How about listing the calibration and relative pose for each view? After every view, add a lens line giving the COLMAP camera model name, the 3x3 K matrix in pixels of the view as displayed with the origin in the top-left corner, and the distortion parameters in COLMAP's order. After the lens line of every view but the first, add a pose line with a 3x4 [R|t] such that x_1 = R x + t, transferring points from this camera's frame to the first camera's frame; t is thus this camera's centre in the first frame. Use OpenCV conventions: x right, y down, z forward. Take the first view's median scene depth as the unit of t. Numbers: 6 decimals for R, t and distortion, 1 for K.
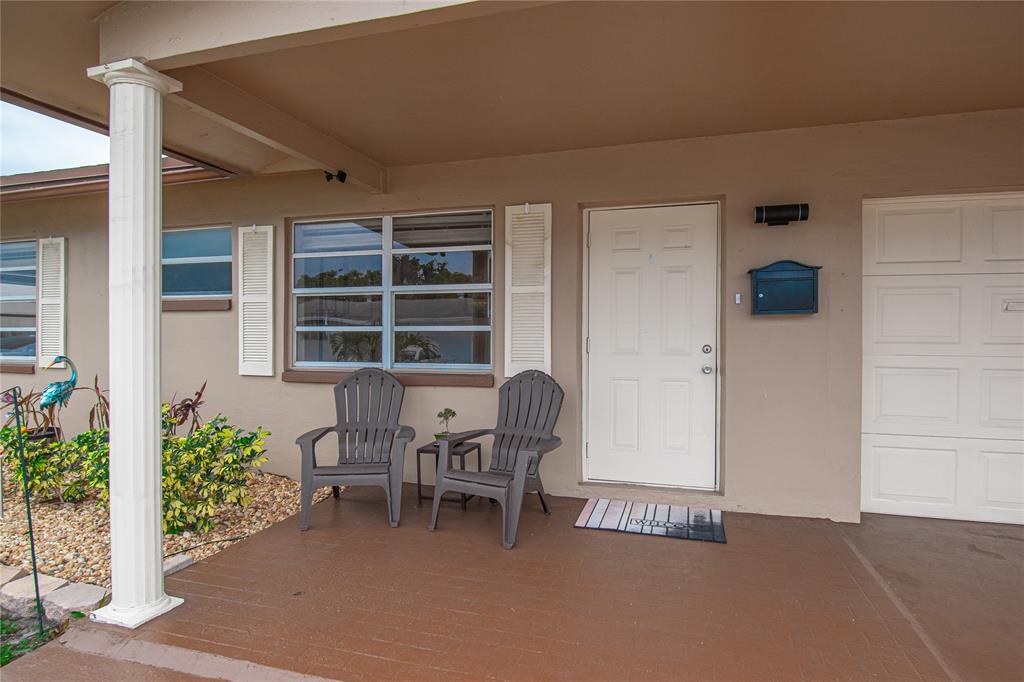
lens RADIAL K [[565.3, 0, 517.1], [0, 565.3, 340.9], [0, 0, 1]] dist [0.004864, -0.000166]
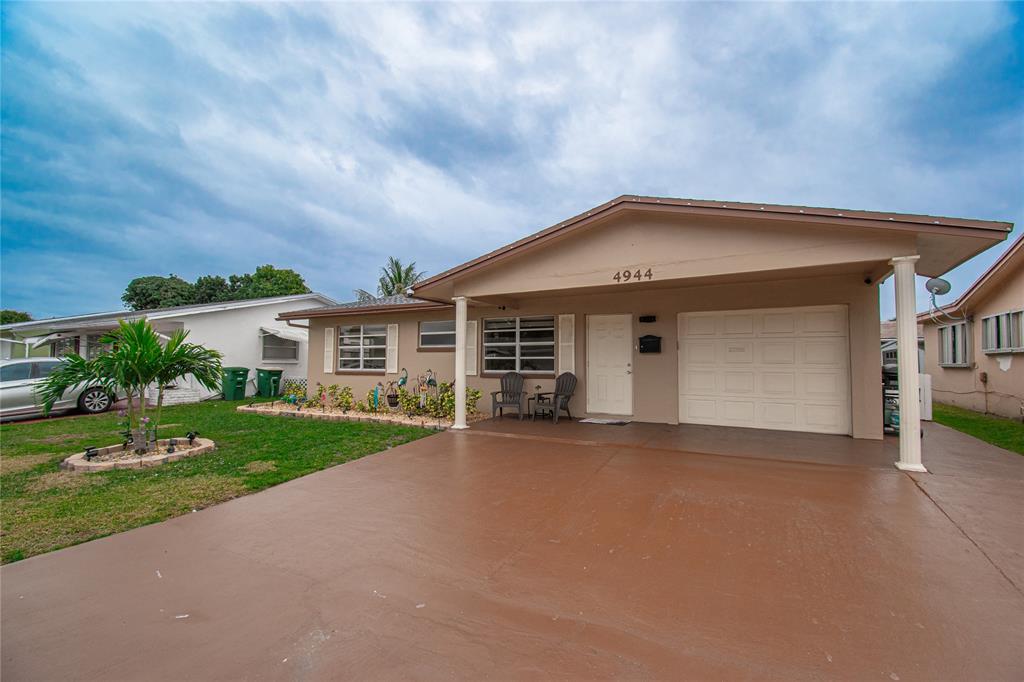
lens RADIAL K [[461.6, 0, 516.0], [0, 461.6, 347.9], [0, 0, 1]] dist [0.007559, -0.005804]
pose [[0.977958, -0.006929, -0.208685, 0.256529], [-0.001192, 0.999248, -0.038764, 0.018165], [0.208797, 0.038158, 0.977214, -1.326170]]
